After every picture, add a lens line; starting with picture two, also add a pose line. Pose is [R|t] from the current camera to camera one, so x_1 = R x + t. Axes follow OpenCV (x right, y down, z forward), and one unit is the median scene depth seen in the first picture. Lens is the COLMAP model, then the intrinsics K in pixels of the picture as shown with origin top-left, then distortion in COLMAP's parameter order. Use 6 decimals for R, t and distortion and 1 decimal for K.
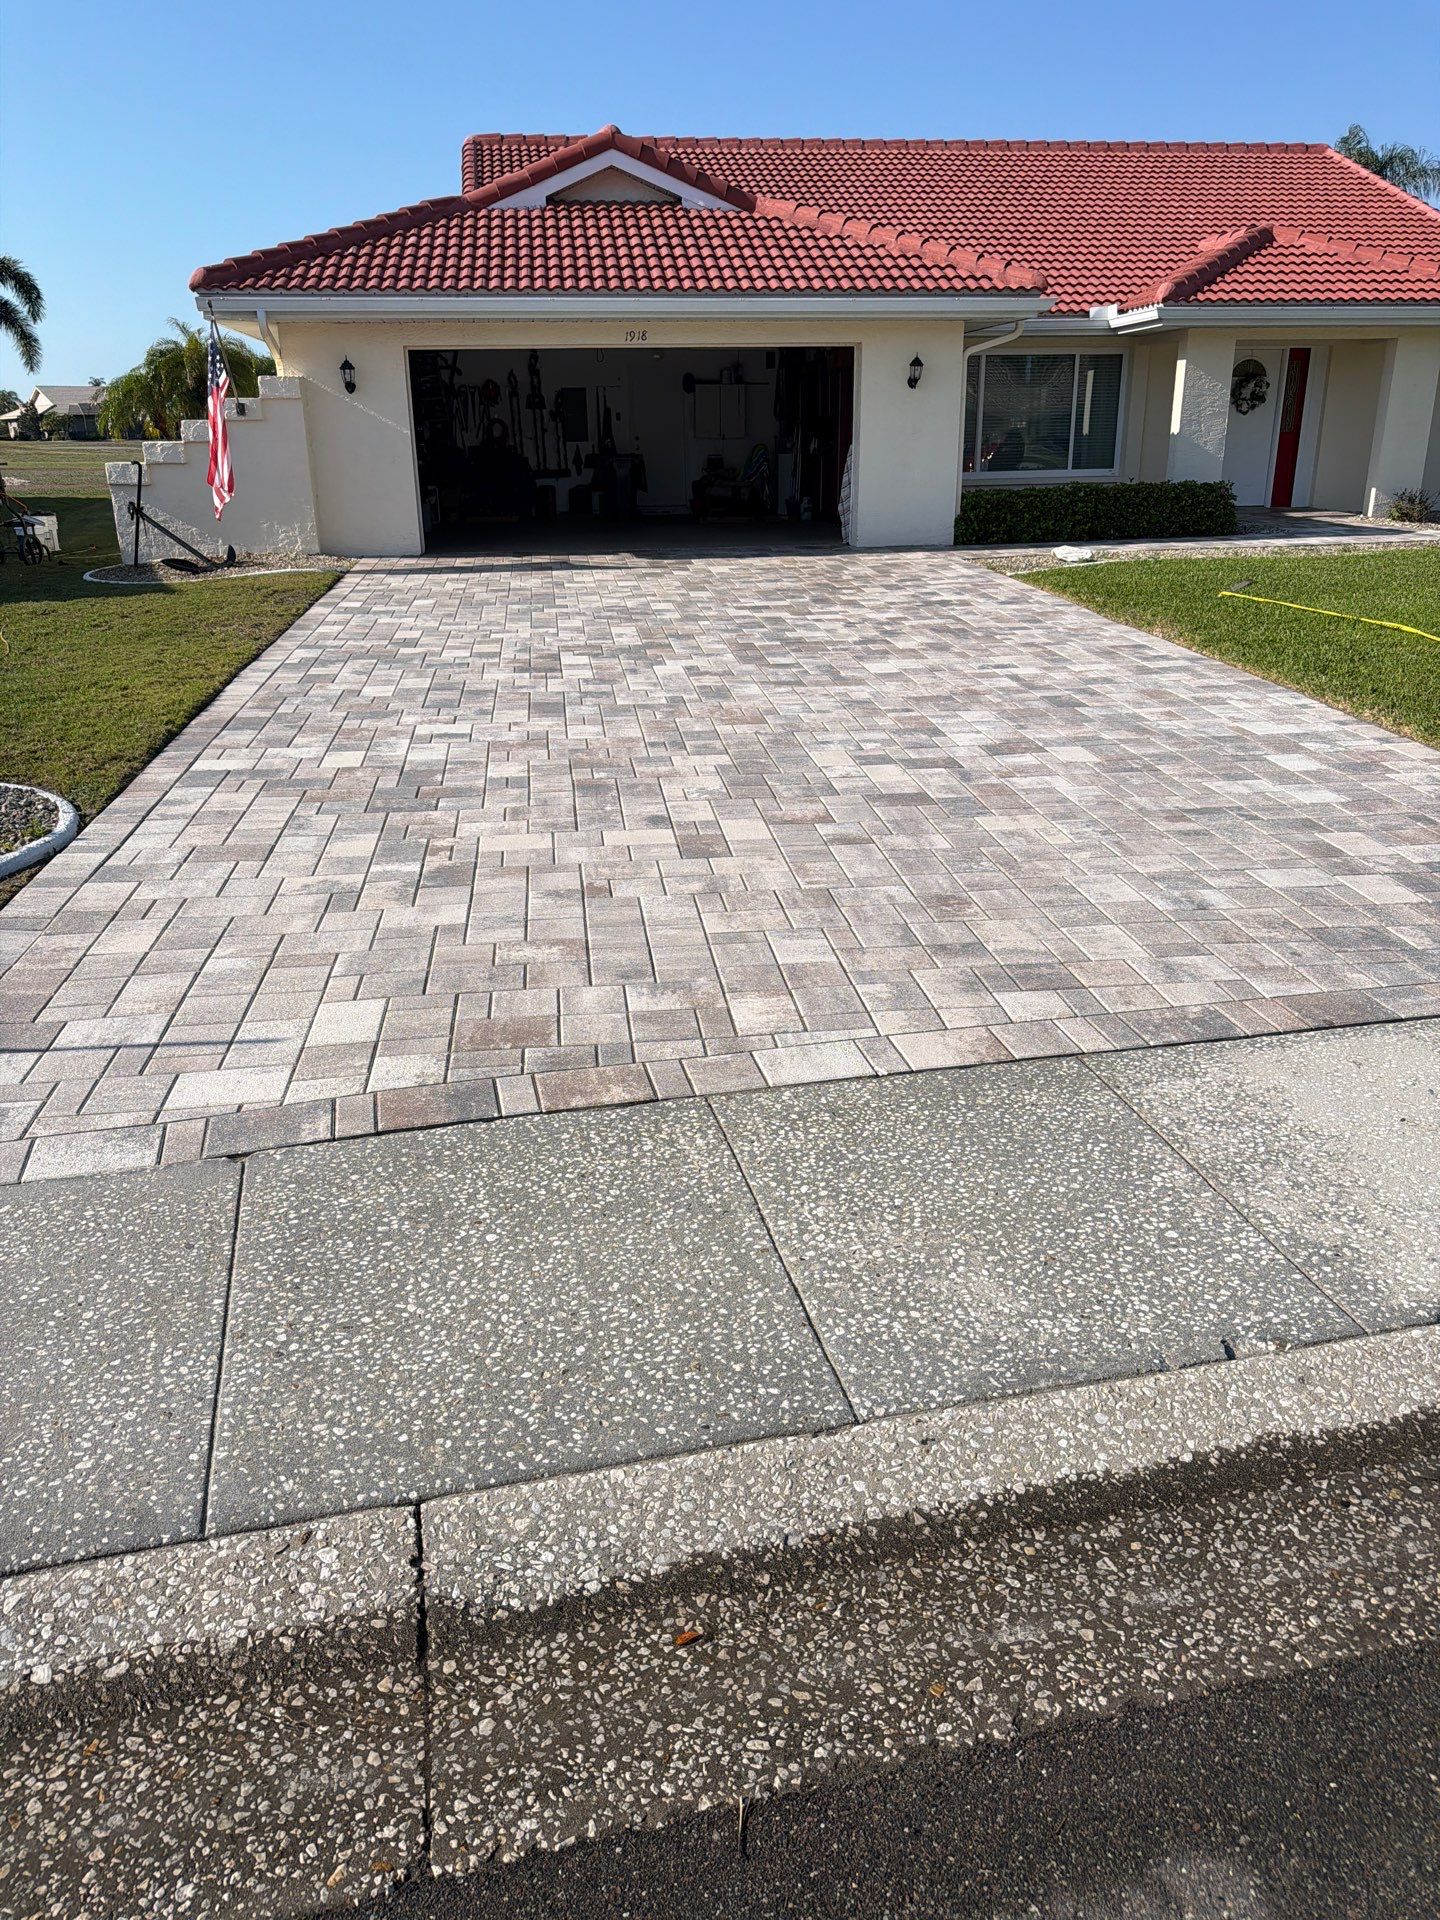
lens RADIAL K [[1363.9, 0, 727.1], [0, 1363.9, 957.8], [0, 0, 1]] dist [0.166466, -0.320444]
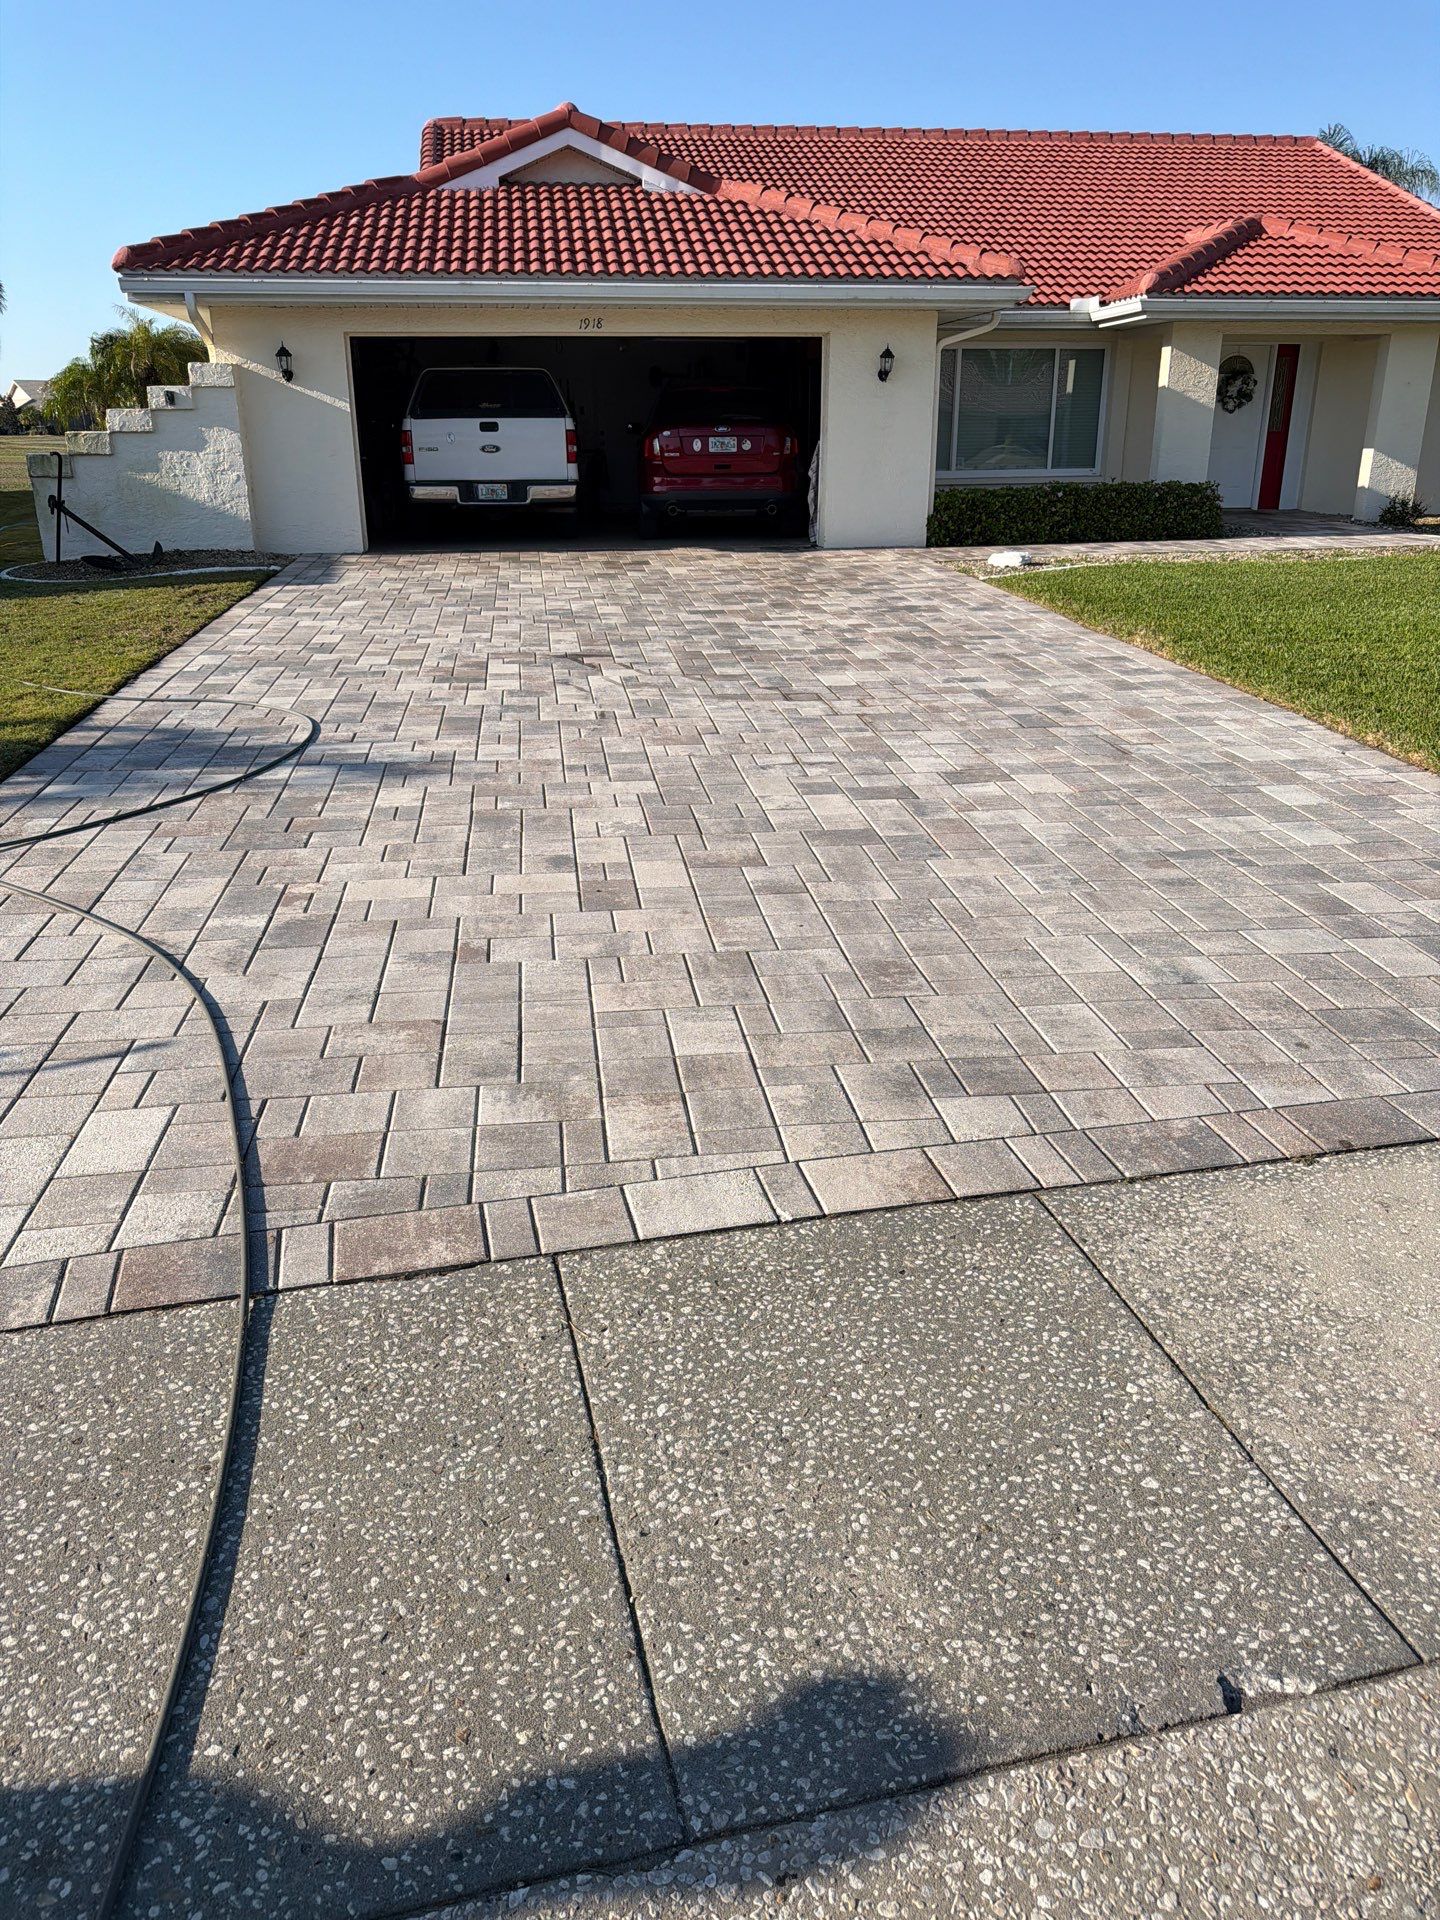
lens RADIAL K [[1360.5, 0, 720.0], [0, 1360.5, 960.0], [0, 0, 1]] dist [0.134588, -0.247704]
pose [[0.999965, 0.004944, 0.006782, 0.041926], [-0.004963, 0.999984, 0.002835, -0.039480], [-0.006768, -0.002869, 0.999973, 0.131515]]
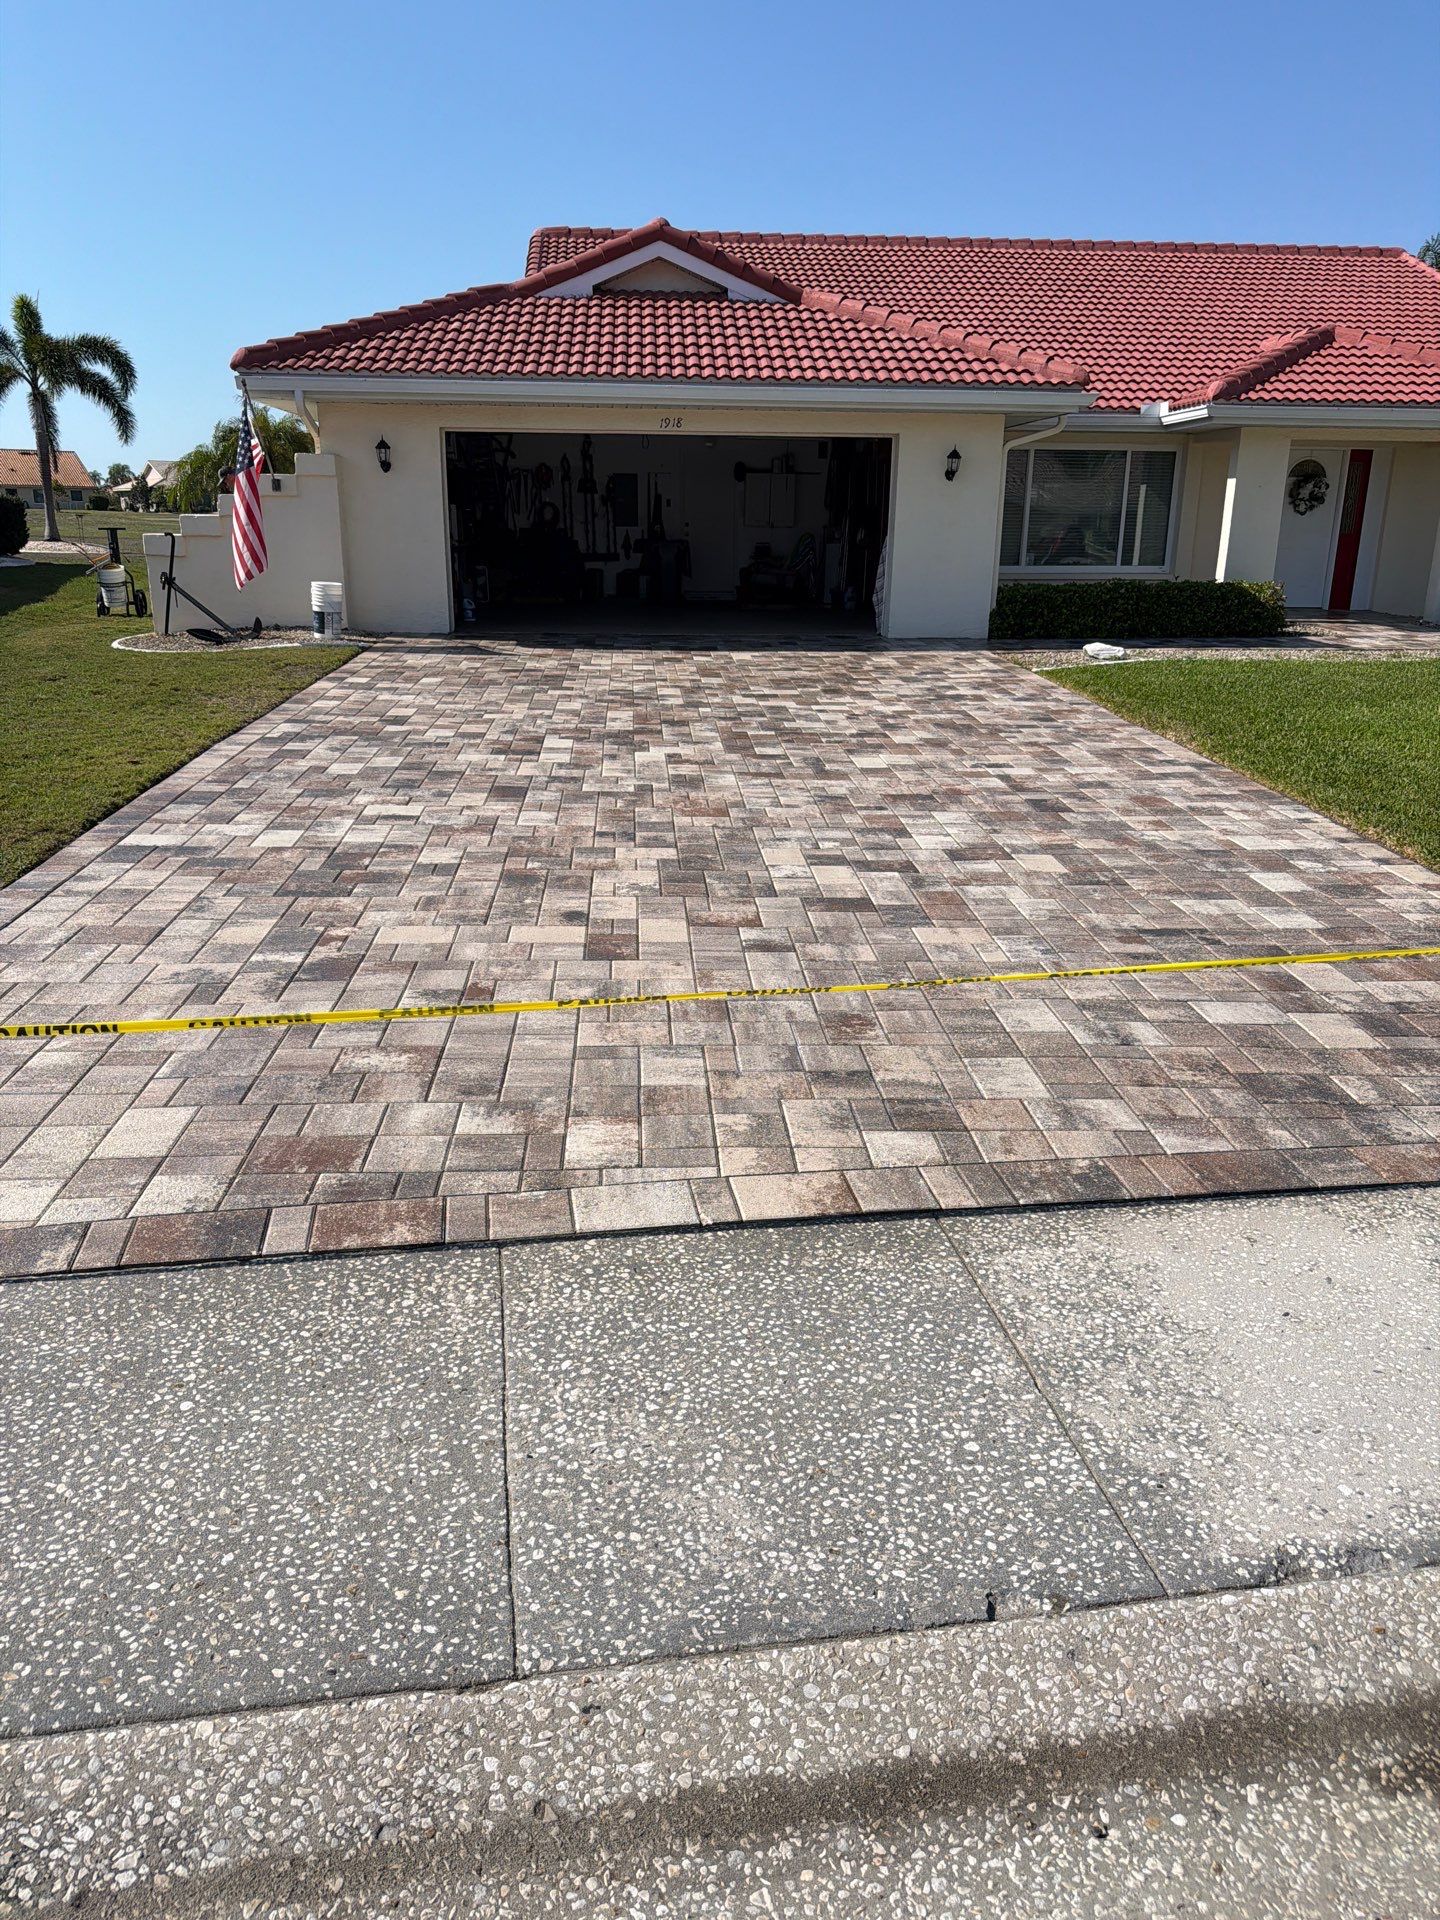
lens RADIAL K [[1365.7, 0, 715.7], [0, 1365.7, 965.7], [0, 0, 1]] dist [0.174840, -0.363785]
pose [[0.997284, 0.043720, -0.059267, 0.098912], [-0.046681, 0.997682, -0.049523, -0.023094], [0.056965, 0.052155, 0.997013, 0.059423]]
